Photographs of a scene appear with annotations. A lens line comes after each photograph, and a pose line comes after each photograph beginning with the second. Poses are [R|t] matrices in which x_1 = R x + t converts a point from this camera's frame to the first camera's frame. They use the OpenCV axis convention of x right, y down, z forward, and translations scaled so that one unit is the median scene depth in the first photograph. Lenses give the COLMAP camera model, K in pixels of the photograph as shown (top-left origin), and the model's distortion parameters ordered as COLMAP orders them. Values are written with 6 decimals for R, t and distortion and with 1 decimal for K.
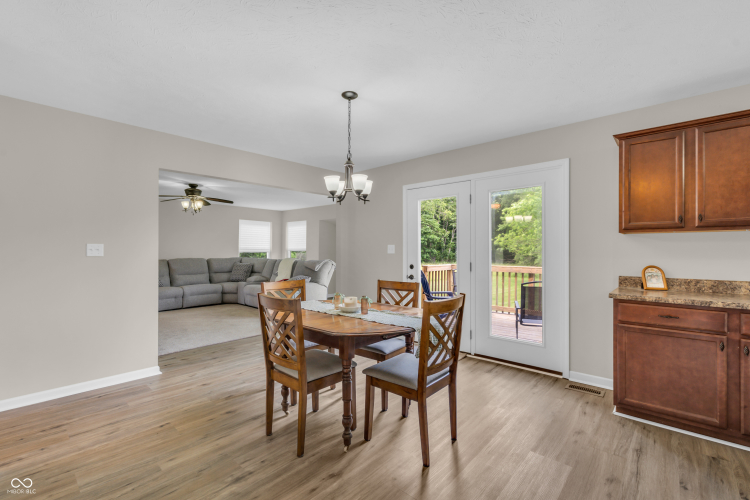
lens RADIAL K [[331.3, 0, 377.0], [0, 331.3, 249.6], [0, 0, 1]] dist [-0.002799, -0.000278]
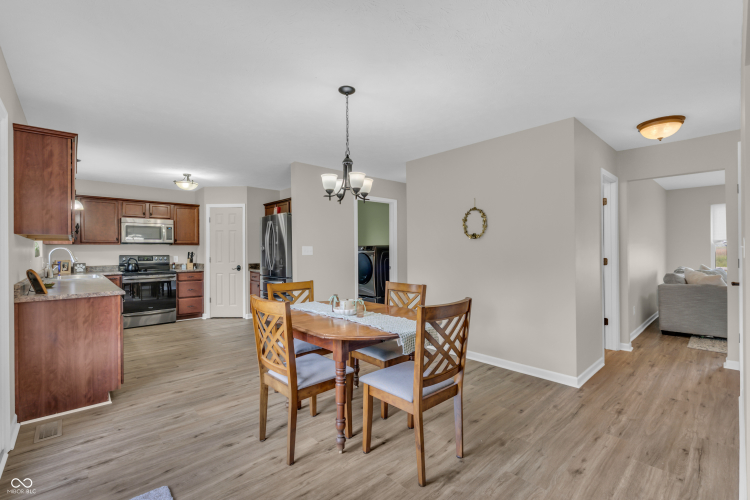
lens RADIAL K [[331.3, 0, 377.0], [0, 331.3, 249.6], [0, 0, 1]] dist [-0.002799, -0.000278]
pose [[-0.995079, 0.007840, 0.098771, -0.153030], [0.007361, 0.999959, -0.005218, 0.002200], [-0.098808, -0.004465, -0.995096, 1.138582]]
